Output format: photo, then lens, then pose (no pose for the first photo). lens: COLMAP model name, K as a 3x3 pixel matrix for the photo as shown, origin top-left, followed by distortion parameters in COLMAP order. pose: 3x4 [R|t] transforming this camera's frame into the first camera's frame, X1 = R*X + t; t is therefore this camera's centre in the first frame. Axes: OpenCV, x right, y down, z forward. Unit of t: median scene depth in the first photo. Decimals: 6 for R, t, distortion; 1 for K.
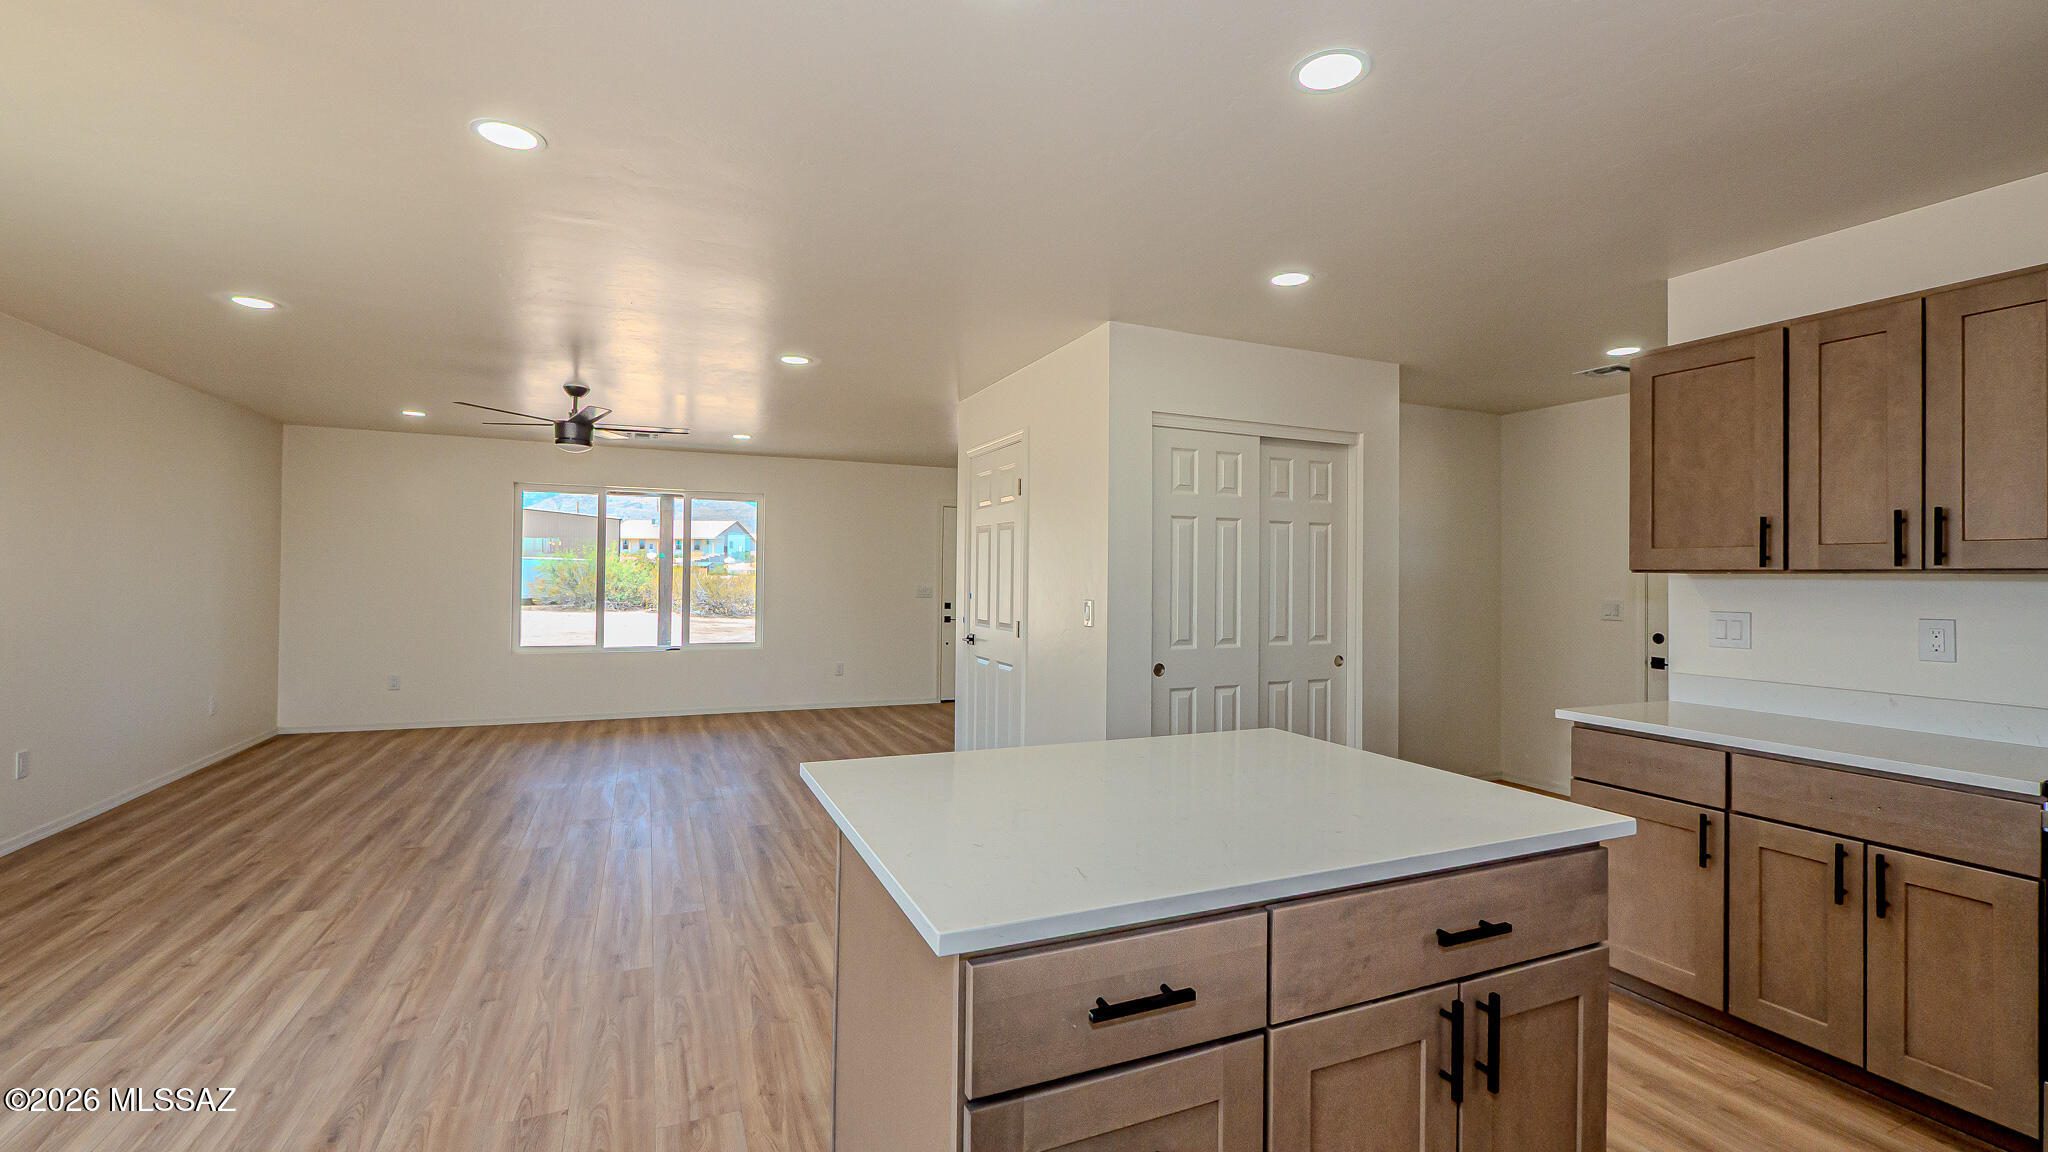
lens RADIAL K [[868.7, 0, 1024.0], [0, 868.7, 576.0], [0, 0, 1]] dist [-0.000507, 0.000293]
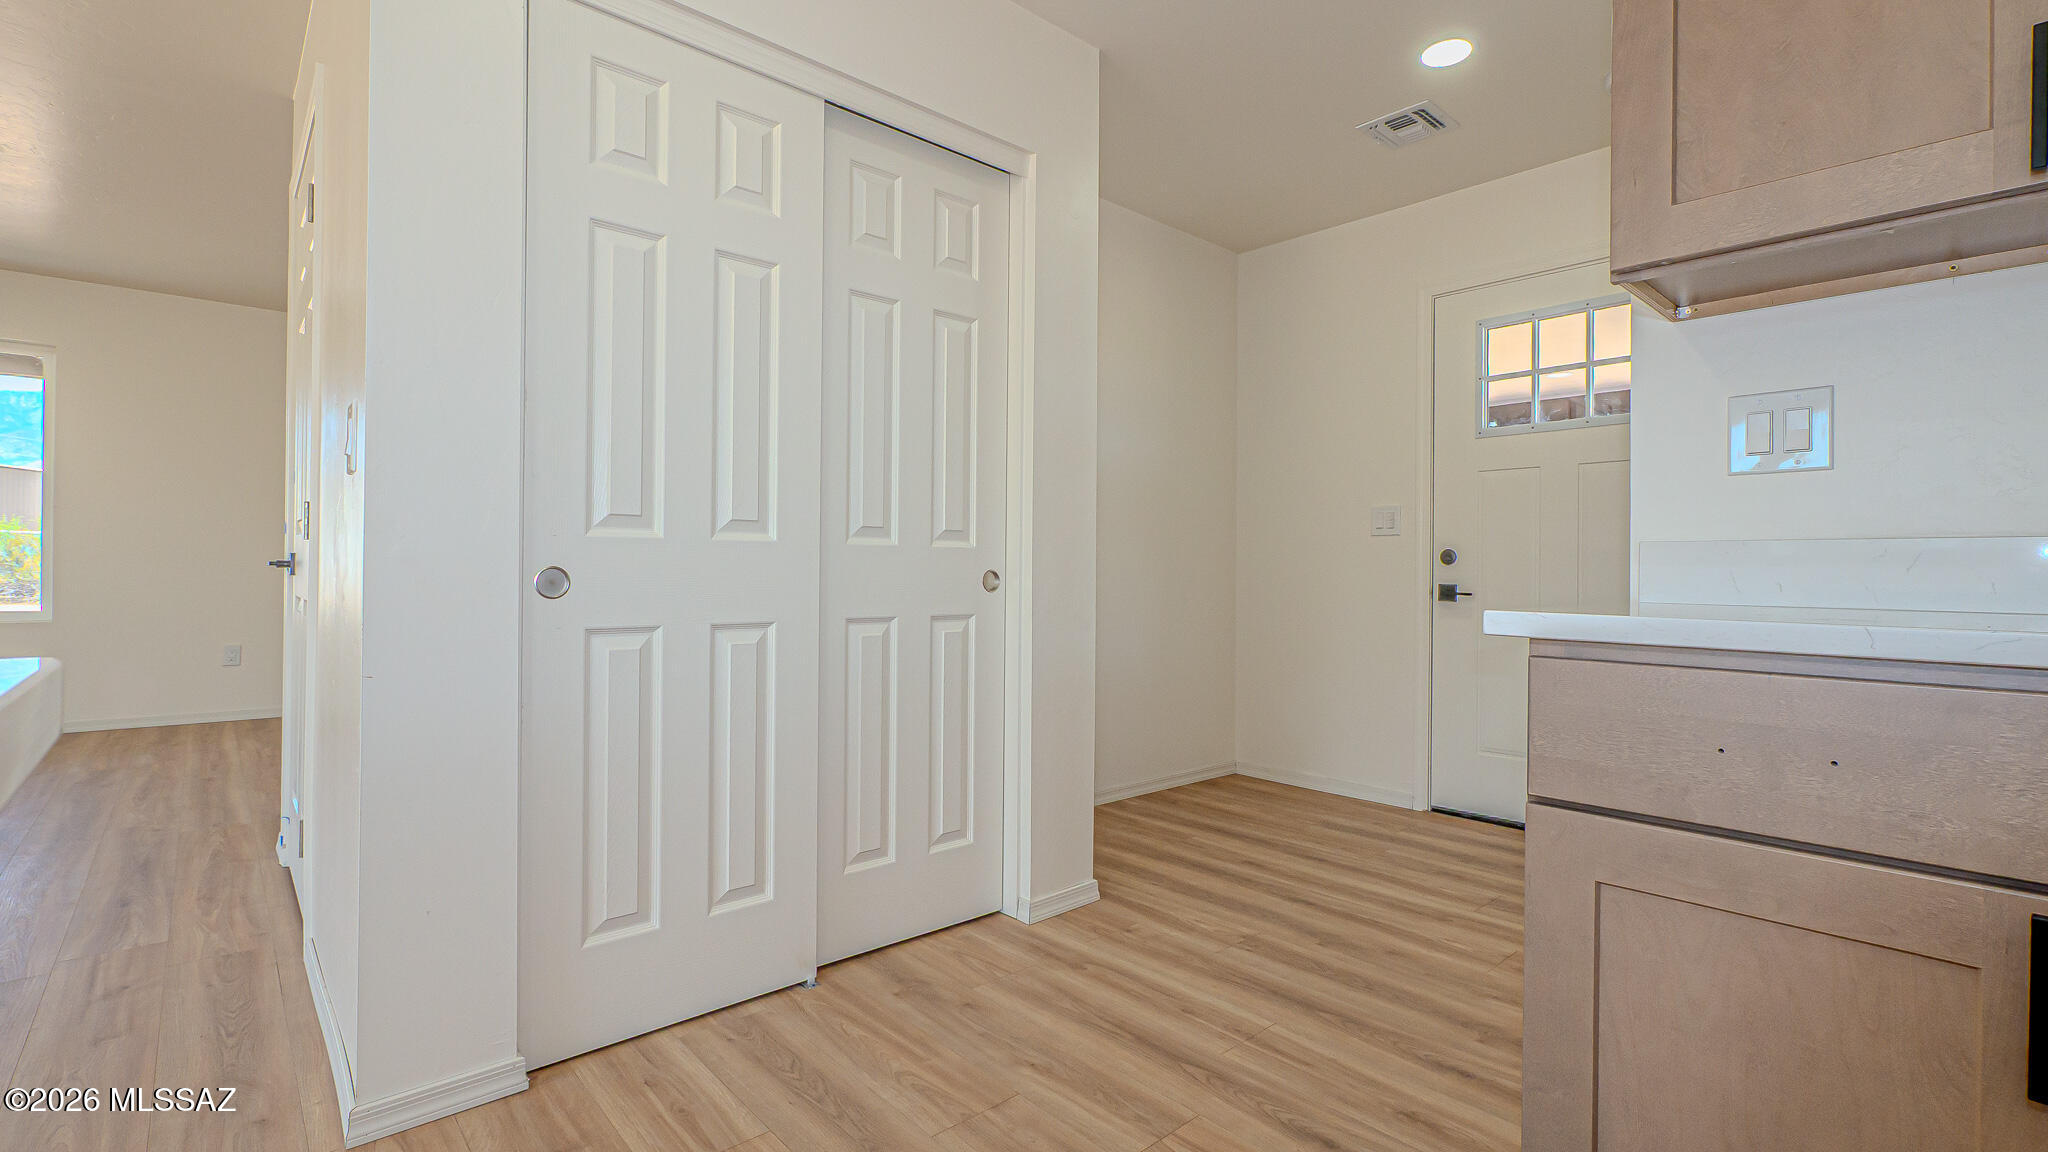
lens RADIAL K [[921.5, 0, 1024.0], [0, 921.5, 576.0], [0, 0, 1]] dist [-0.000291, 0.000062]
pose [[0.950115, -0.001873, 0.311894, 0.224310], [-0.001380, 0.999947, 0.010210, 0.096922], [-0.311897, -0.010131, 0.950062, 0.500482]]
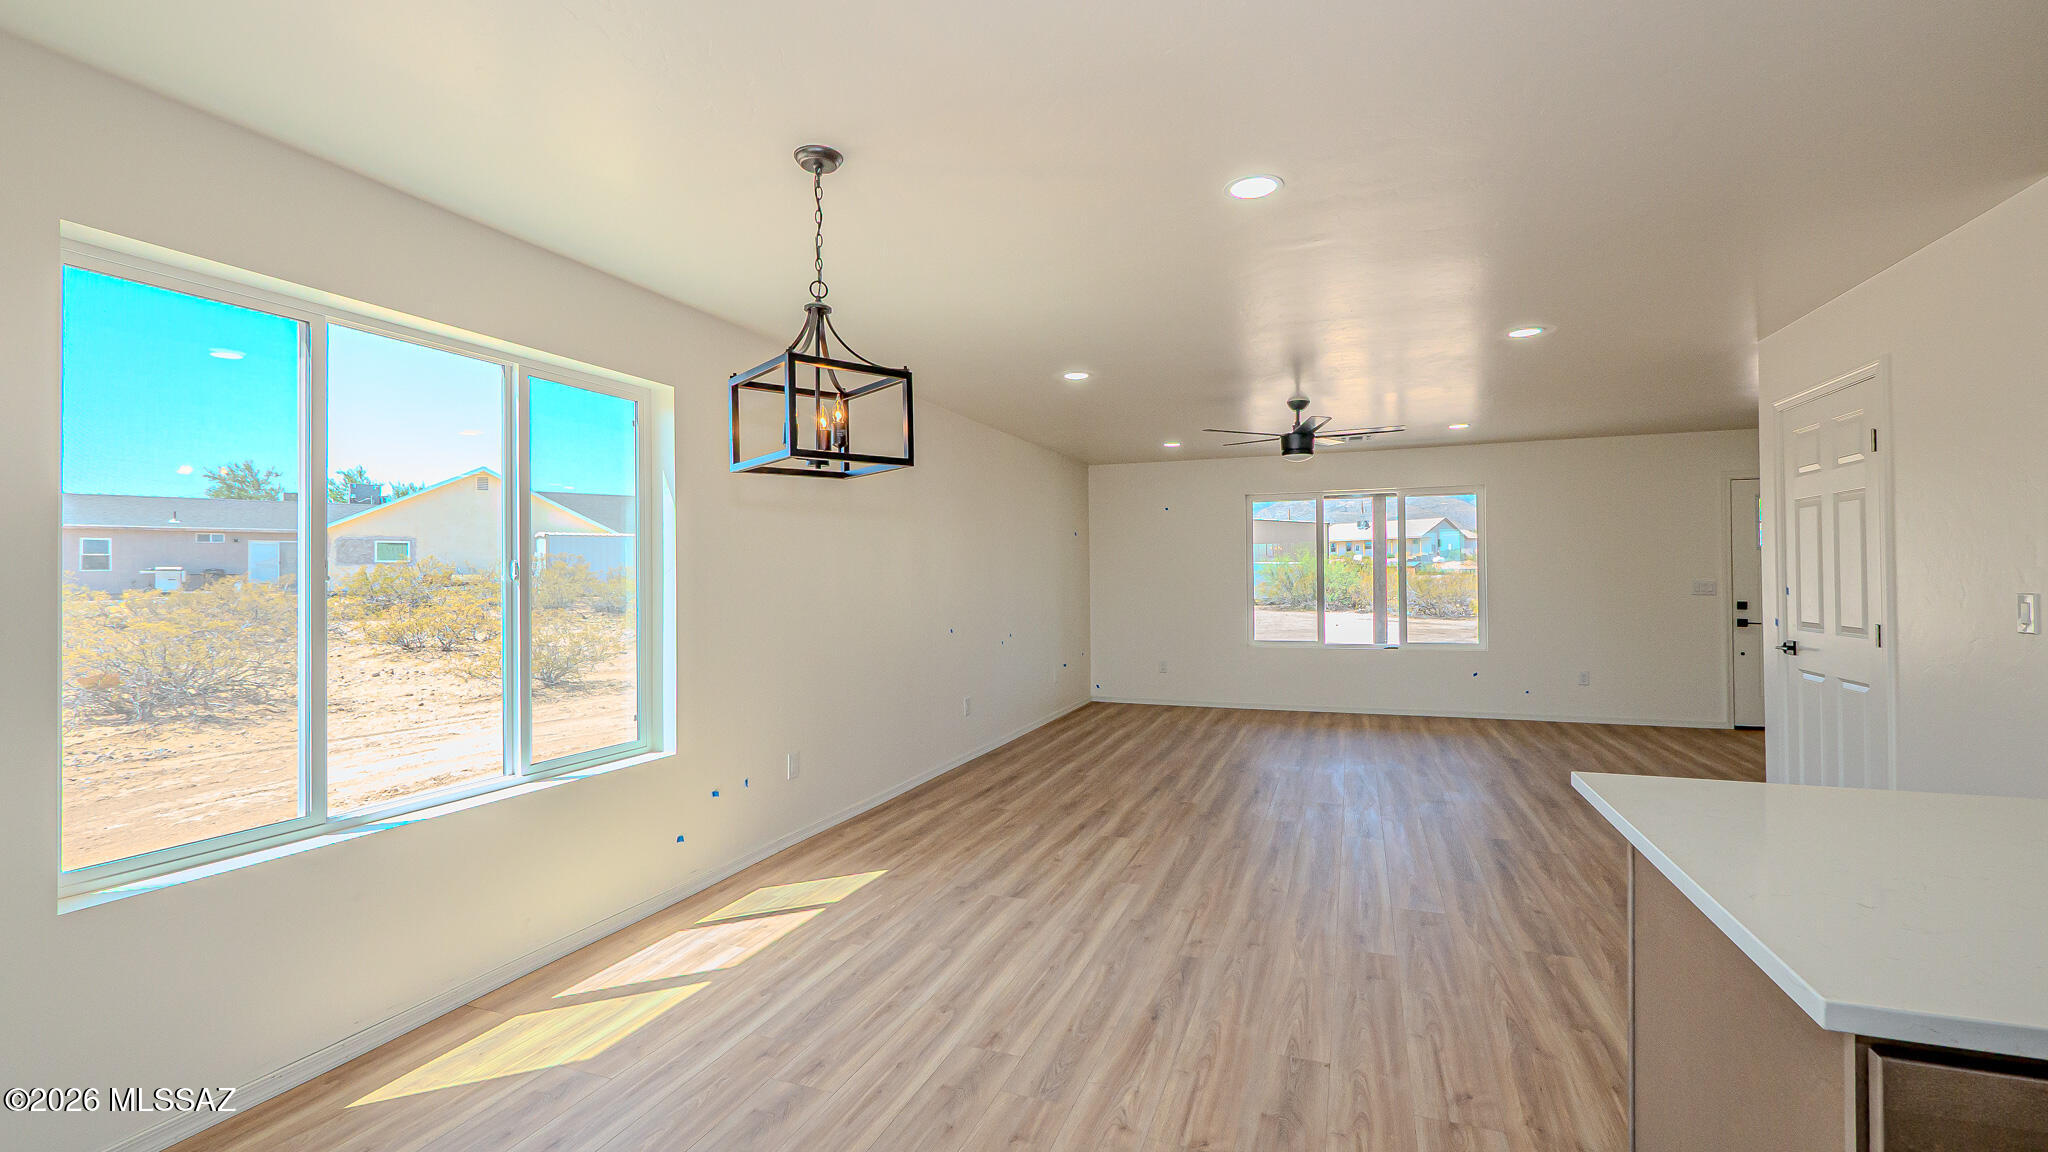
lens RADIAL K [[868.7, 0, 1024.0], [0, 868.7, 576.0], [0, 0, 1]] dist [-0.000507, 0.000293]
pose [[0.717115, -0.021720, -0.696616, -0.016126], [0.020689, 0.999737, -0.009874, 0.004962], [0.696647, -0.007331, 0.717376, -0.019040]]
